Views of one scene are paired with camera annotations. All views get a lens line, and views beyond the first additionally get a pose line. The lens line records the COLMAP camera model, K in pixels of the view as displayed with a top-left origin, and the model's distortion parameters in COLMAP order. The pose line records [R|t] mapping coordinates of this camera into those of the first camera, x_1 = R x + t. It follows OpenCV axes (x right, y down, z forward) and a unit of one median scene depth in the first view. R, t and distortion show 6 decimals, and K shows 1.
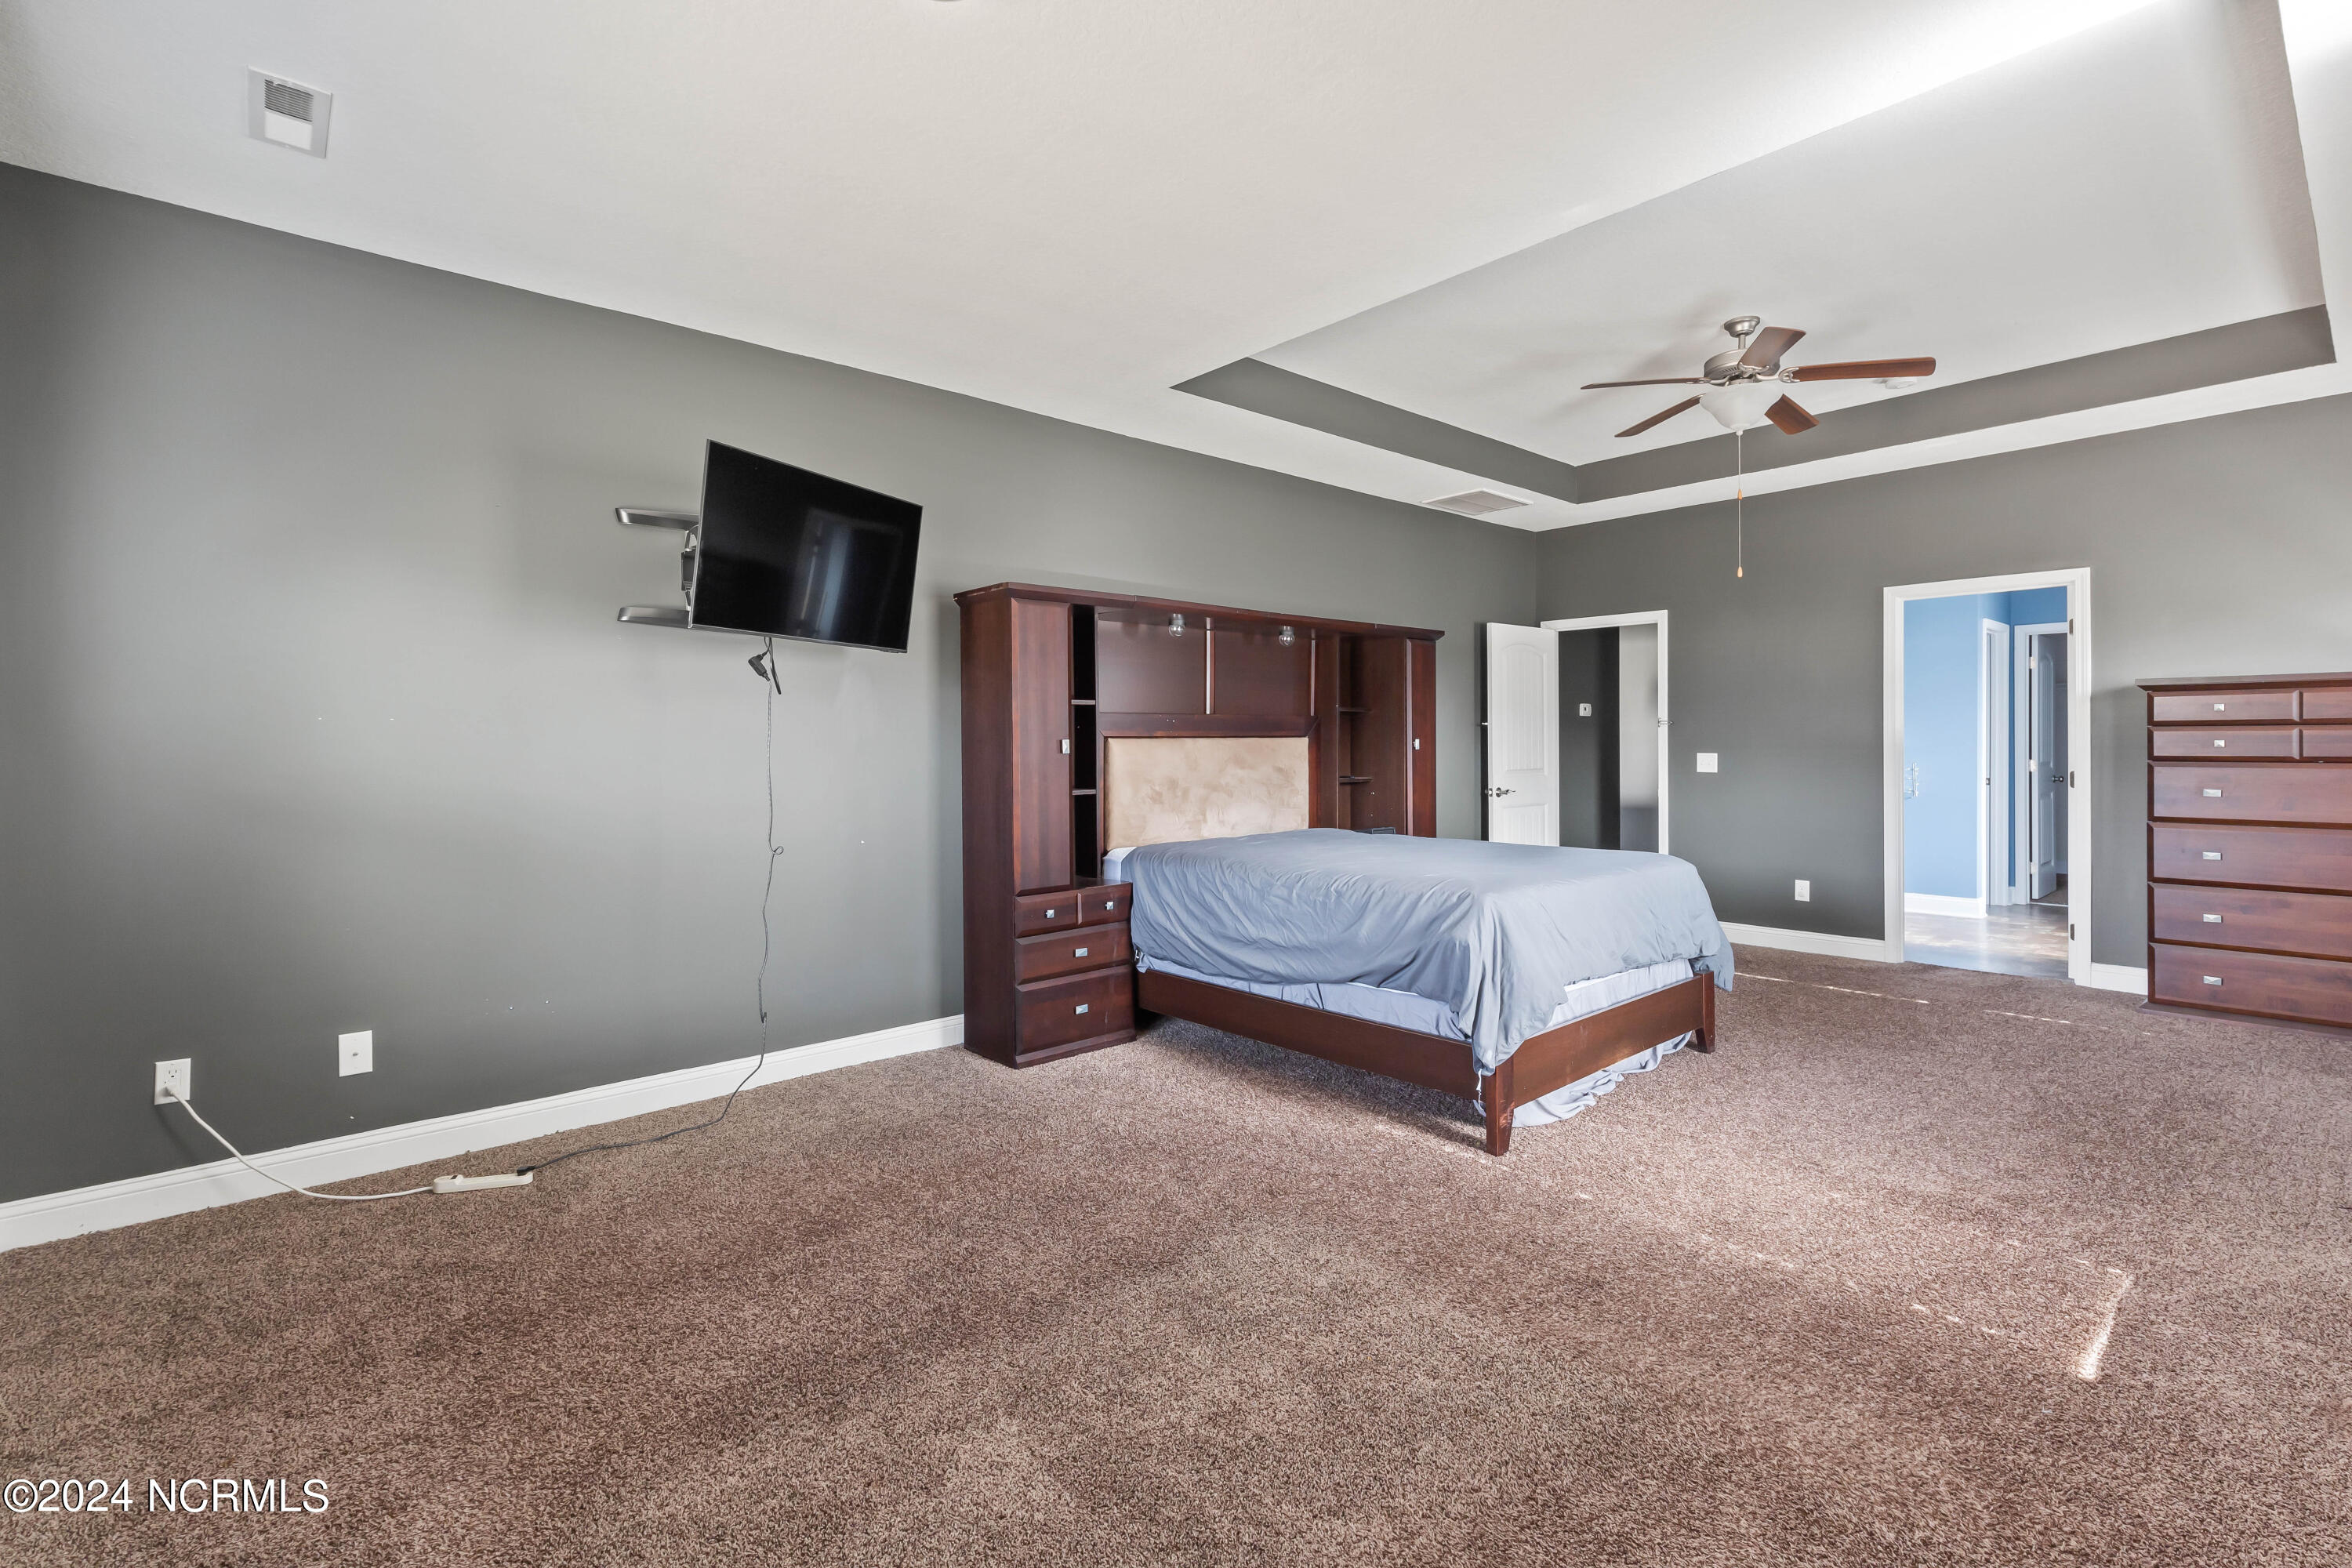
lens RADIAL K [[1073.8, 0, 1173.0], [0, 1073.8, 760.5], [0, 0, 1]] dist [0.006834, -0.001112]
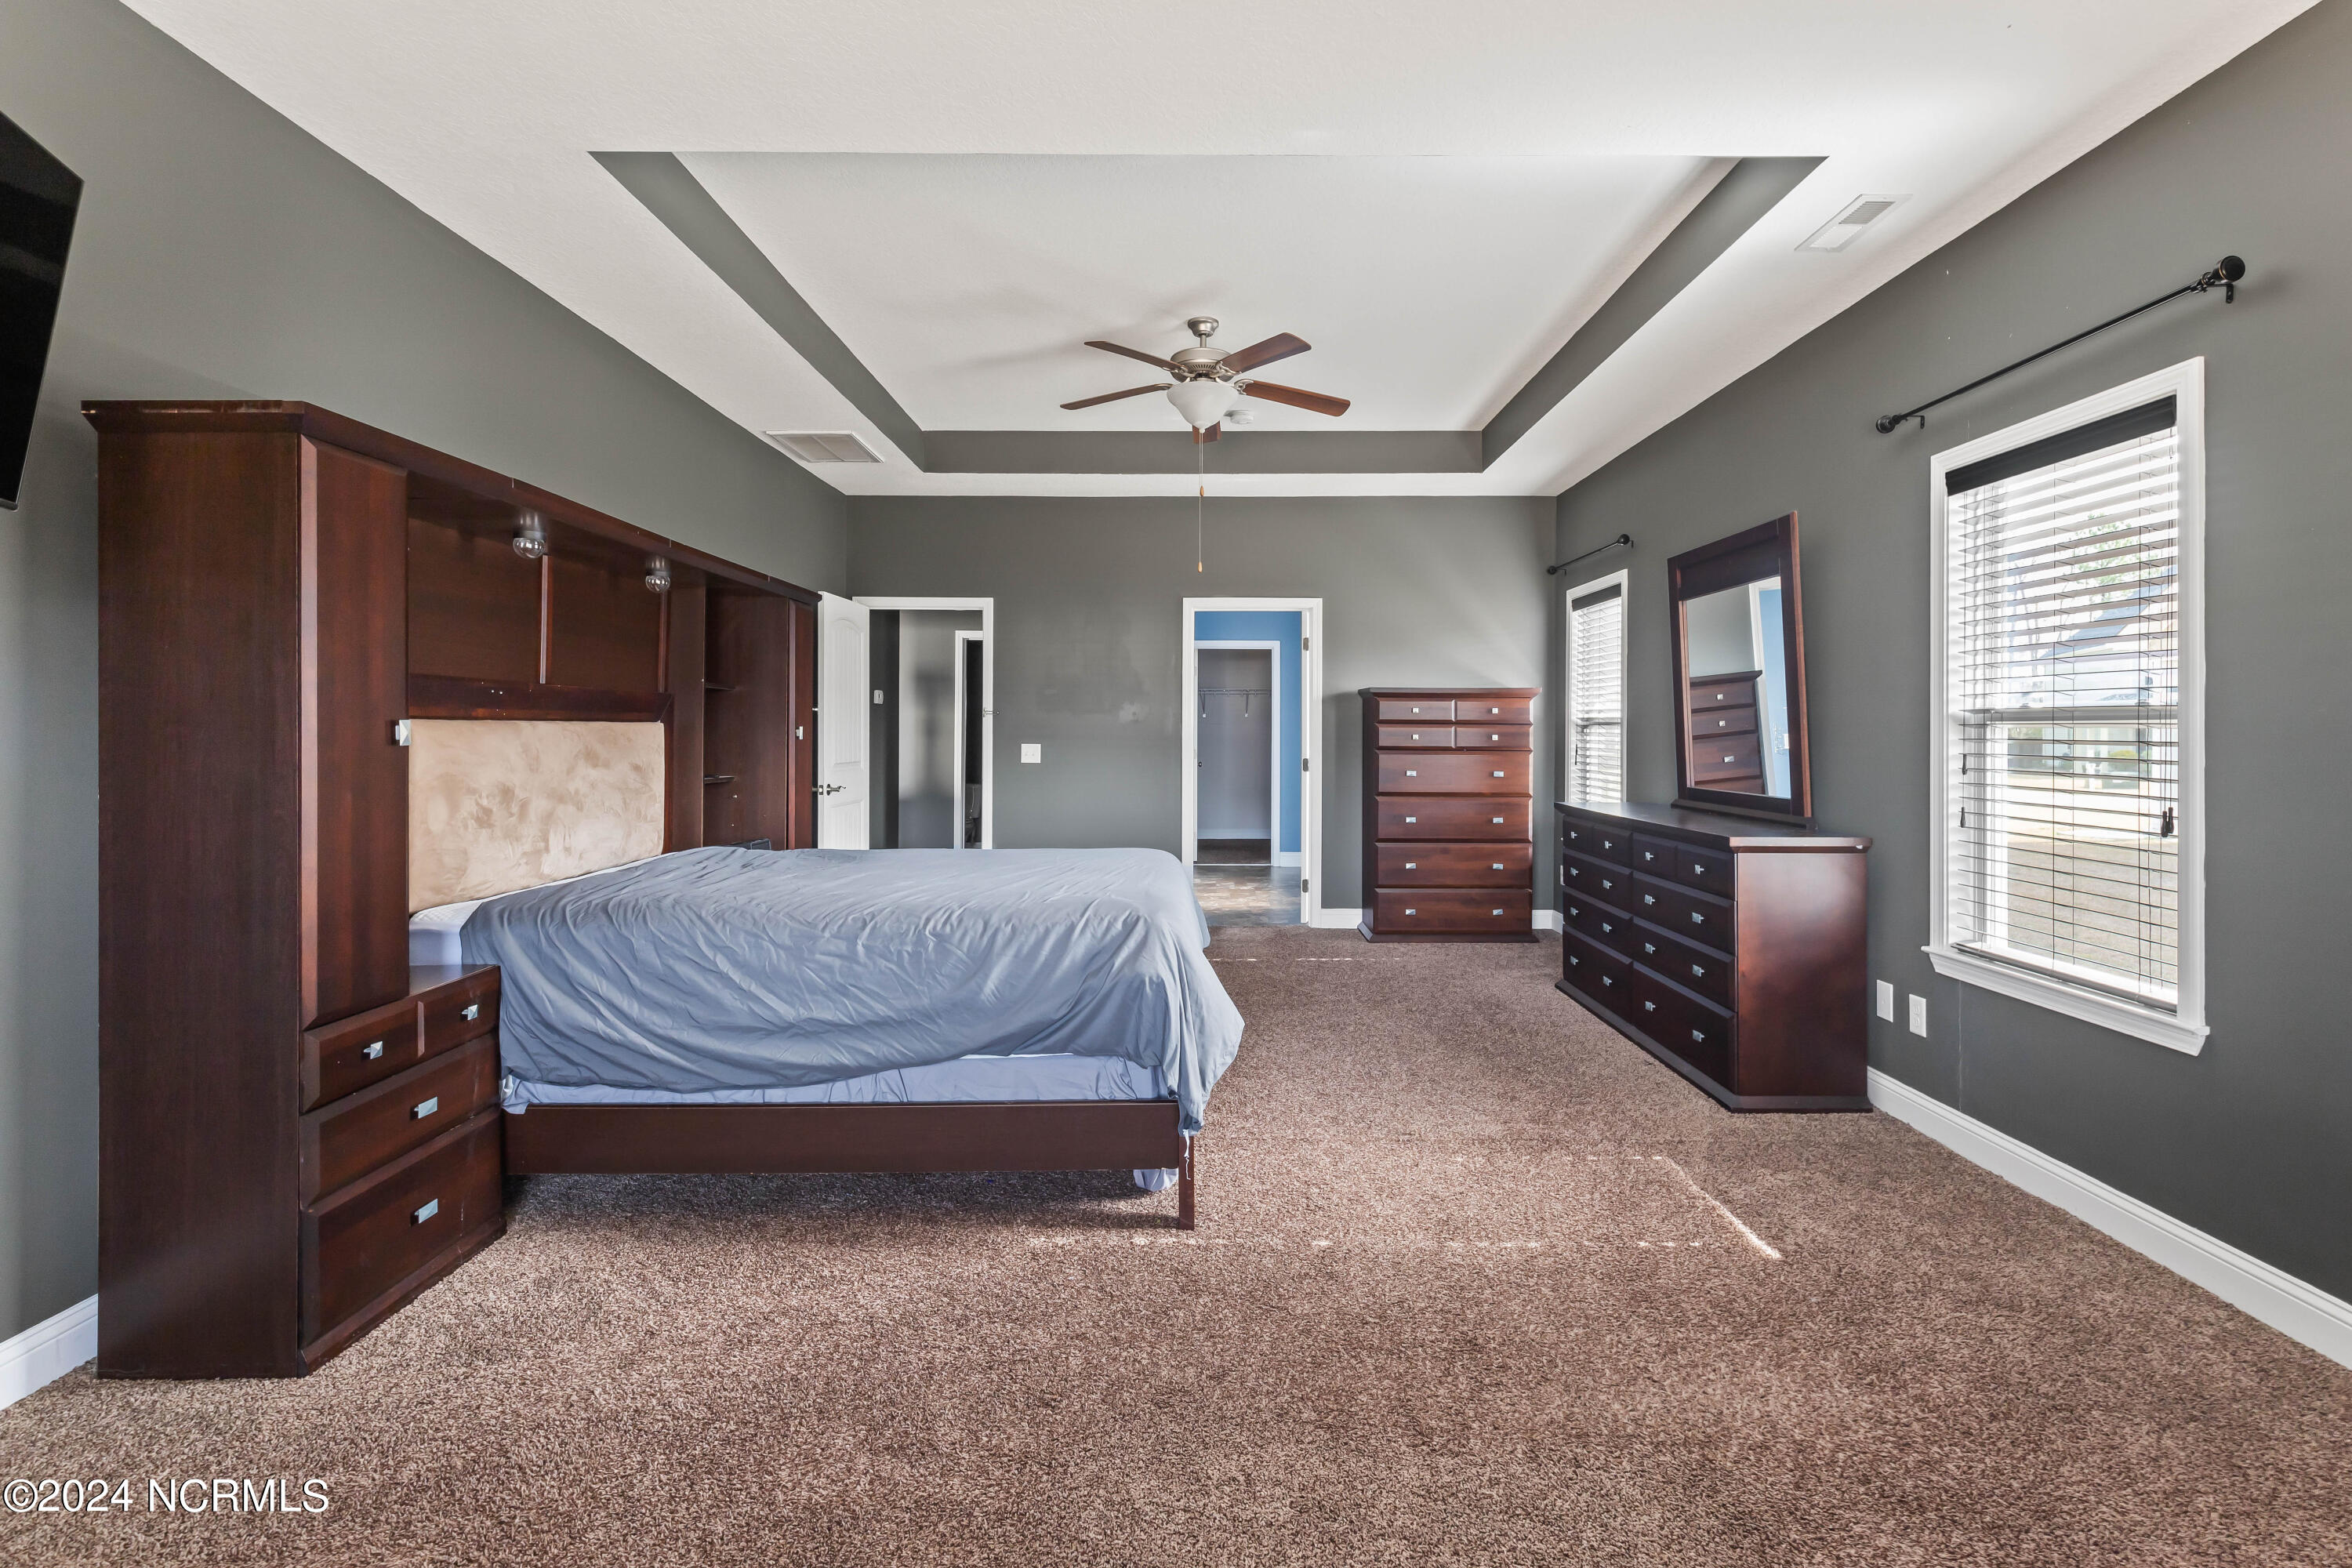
lens RADIAL K [[1073.8, 0, 1204.1], [0, 1073.8, 742.0], [0, 0, 1]] dist [0.006834, -0.001112]
pose [[0.652067, 0.001305, 0.758160, -0.243669], [0.004328, 0.999976, -0.005443, -0.003583], [-0.758149, 0.006830, 0.652046, 0.336918]]
